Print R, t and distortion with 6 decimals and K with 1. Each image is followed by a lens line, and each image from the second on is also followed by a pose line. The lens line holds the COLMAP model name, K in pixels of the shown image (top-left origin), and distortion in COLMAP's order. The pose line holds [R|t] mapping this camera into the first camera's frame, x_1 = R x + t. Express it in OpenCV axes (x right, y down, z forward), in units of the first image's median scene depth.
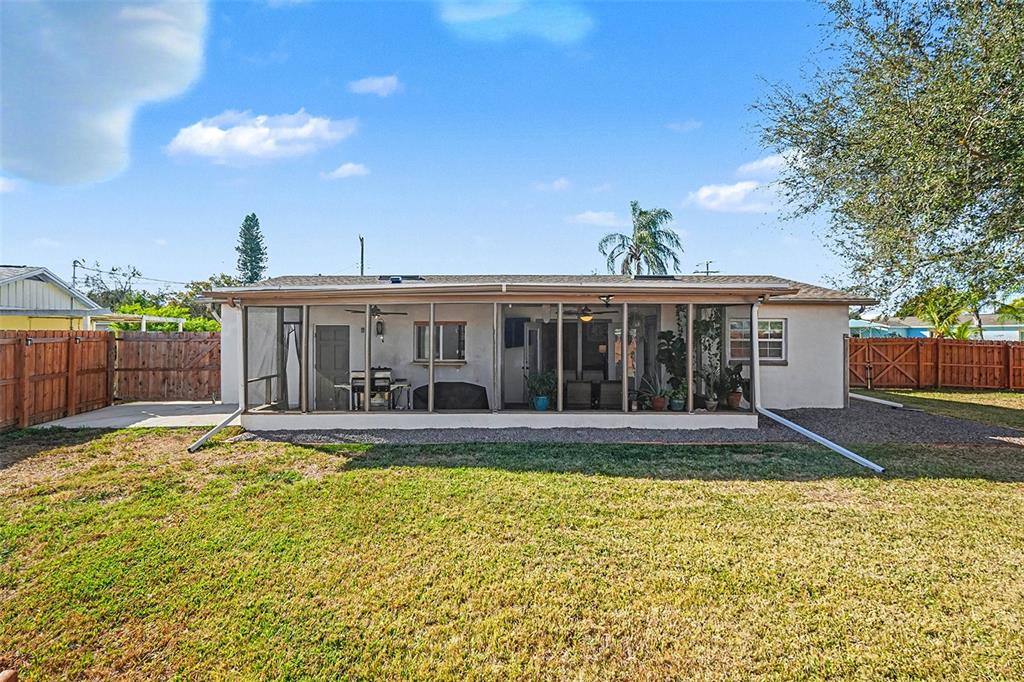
lens RADIAL K [[451.6, 0, 516.6], [0, 451.6, 329.4], [0, 0, 1]] dist [-0.000593, -0.000026]
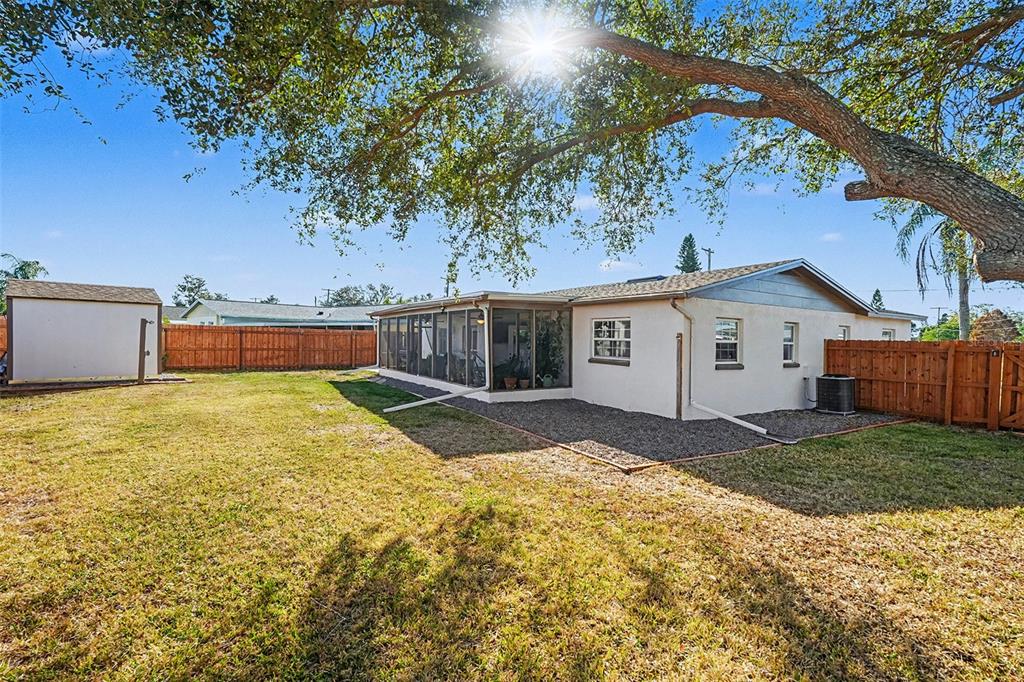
lens RADIAL K [[465.1, 0, 512.0], [0, 465.1, 341.0], [0, 0, 1]] dist [-0.030894, -0.000228]
pose [[0.521370, 0.010232, -0.853269, 0.831312], [-0.008578, 0.999940, 0.006750, 0.015131], [0.853287, 0.003800, 0.521427, 0.178246]]
